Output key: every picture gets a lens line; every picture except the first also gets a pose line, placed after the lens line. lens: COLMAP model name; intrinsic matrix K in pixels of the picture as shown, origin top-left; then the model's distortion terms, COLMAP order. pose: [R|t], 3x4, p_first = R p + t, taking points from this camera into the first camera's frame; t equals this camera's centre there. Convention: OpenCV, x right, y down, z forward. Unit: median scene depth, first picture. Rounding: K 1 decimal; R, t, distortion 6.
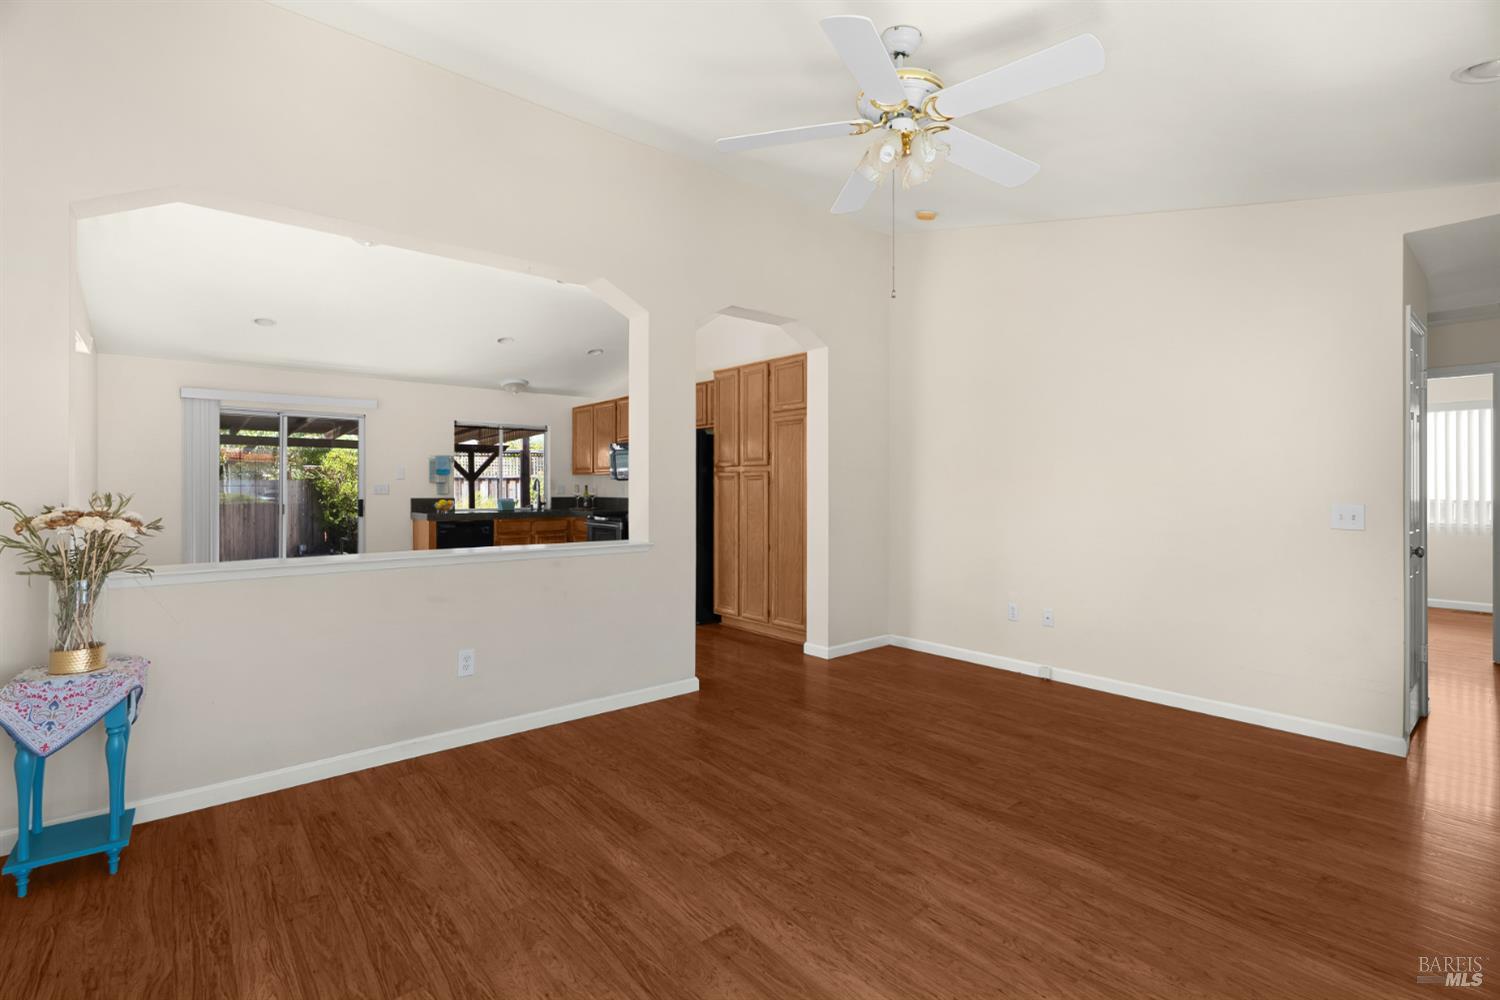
lens RADIAL K [[675.0, 0, 750.0], [0, 675.0, 500.0], [0, 0, 1]] dist [-0.004002, 0.000994]
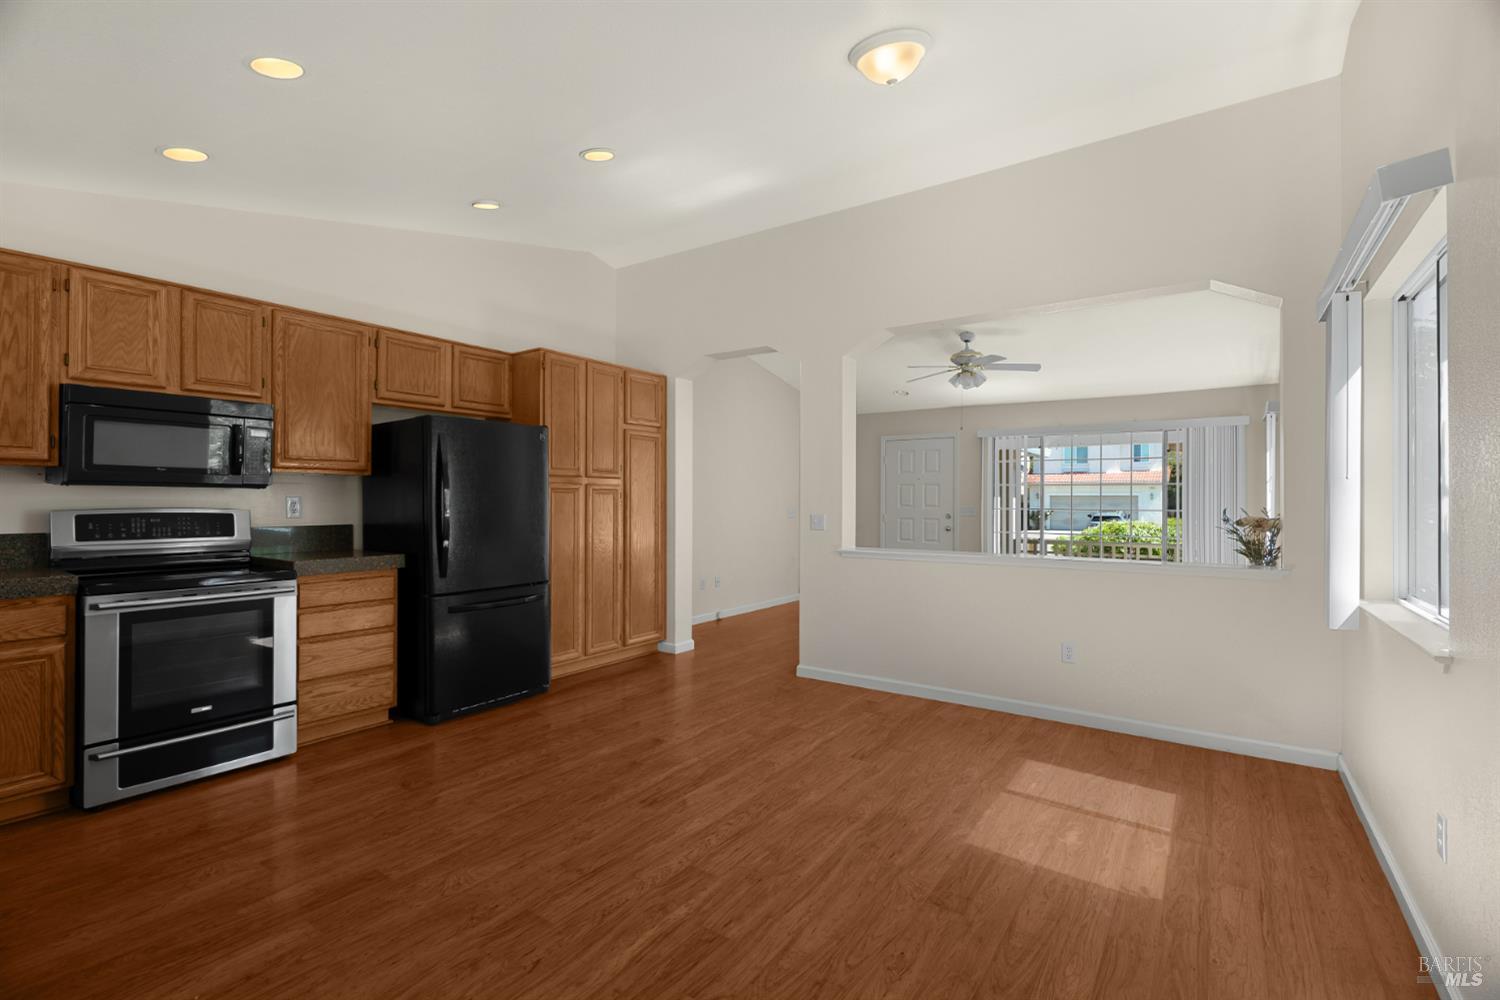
lens RADIAL K [[660.3, 0, 771.9], [0, 660.3, 499.9], [0, 0, 1]] dist [-0.001298, 0.000038]
pose [[-0.269636, -0.001688, 0.962961, -0.909379], [0.013946, 0.999887, 0.005658, -0.023608], [-0.962861, 0.014955, -0.269582, 1.041915]]
